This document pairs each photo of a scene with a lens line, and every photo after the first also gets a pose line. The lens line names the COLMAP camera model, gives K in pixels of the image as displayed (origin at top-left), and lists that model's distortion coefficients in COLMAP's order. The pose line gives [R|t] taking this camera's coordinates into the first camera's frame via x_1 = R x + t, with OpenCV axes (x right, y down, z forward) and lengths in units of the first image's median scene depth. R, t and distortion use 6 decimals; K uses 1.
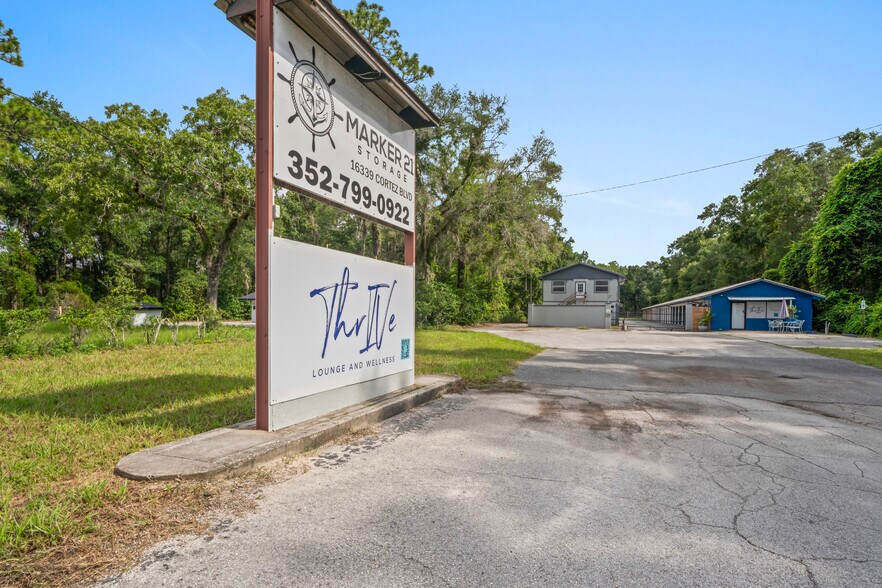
lens RADIAL K [[471.0, 0, 446.9], [0, 471.0, 312.5], [0, 0, 1]] dist [0.000723, -0.000230]
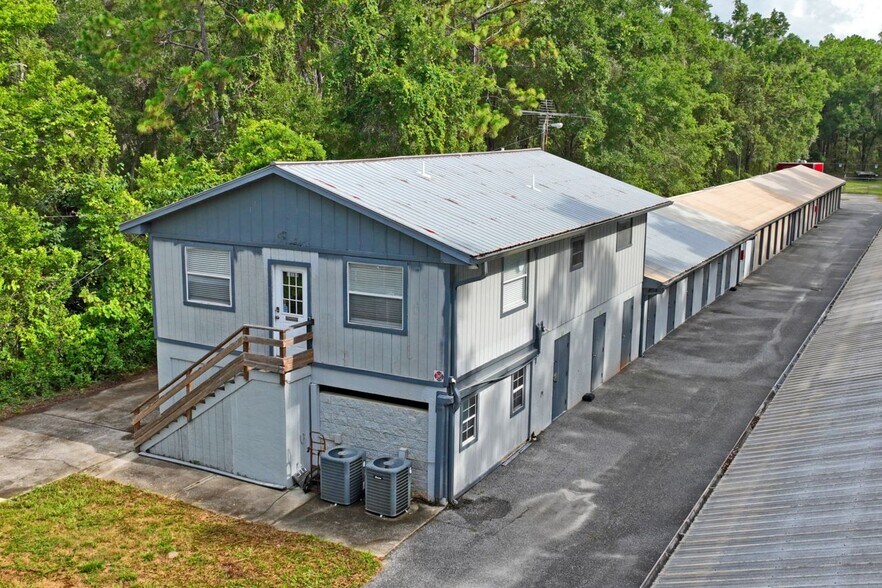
lens RADIAL K [[916.8, 0, 442.5], [0, 916.8, 276.2], [0, 0, 1]] dist [0.010442, -0.006291]
pose [[0.988251, 0.027170, -0.150408, 0.582105], [-0.001791, 0.986064, 0.166357, -0.178005], [0.152832, -0.164133, 0.974527, 0.911519]]
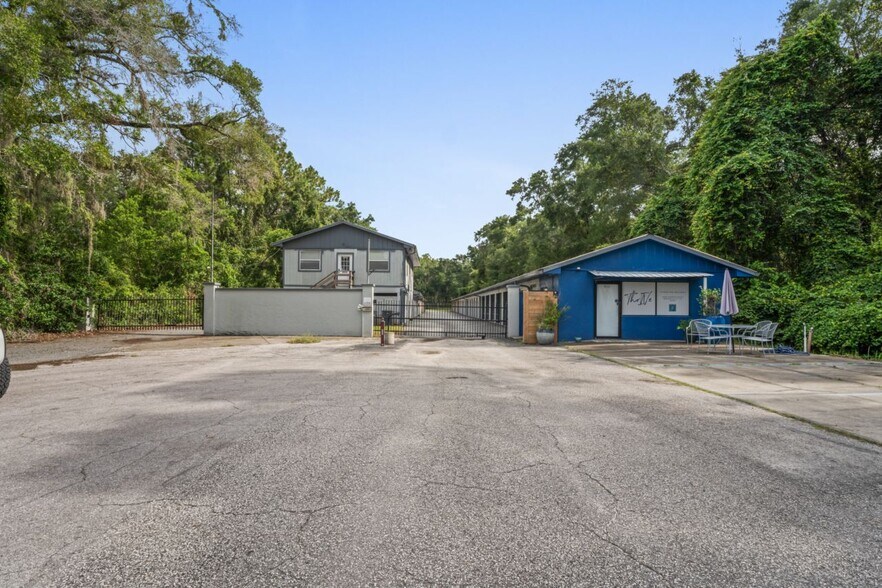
lens RADIAL K [[434.7, 0, 441.0], [0, 434.7, 294.0], [0, 0, 1]] dist [0.000825, 0.000035]
pose [[0.935507, 0.005855, 0.353258, 0.290157], [0.002512, 0.999727, -0.023221, 0.000336], [-0.353298, 0.022611, 0.935238, 0.625937]]
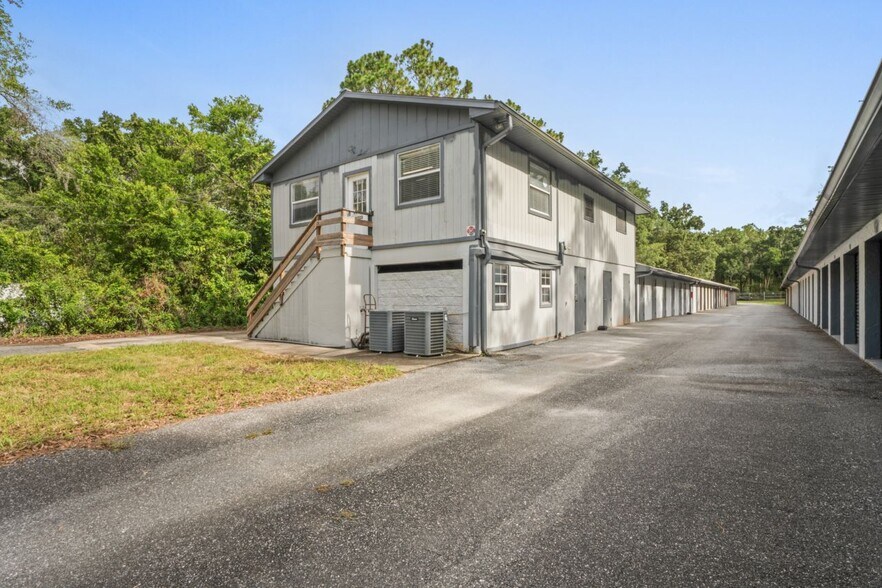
lens RADIAL K [[444.4, 0, 441.0], [0, 444.4, 294.0], [0, 0, 1]] dist [-0.003087, -0.000416]
pose [[0.954152, -0.018298, -0.298763, 0.568332], [0.015315, 0.999807, -0.012323, 0.004666], [0.298931, 0.007182, 0.954248, 1.133384]]
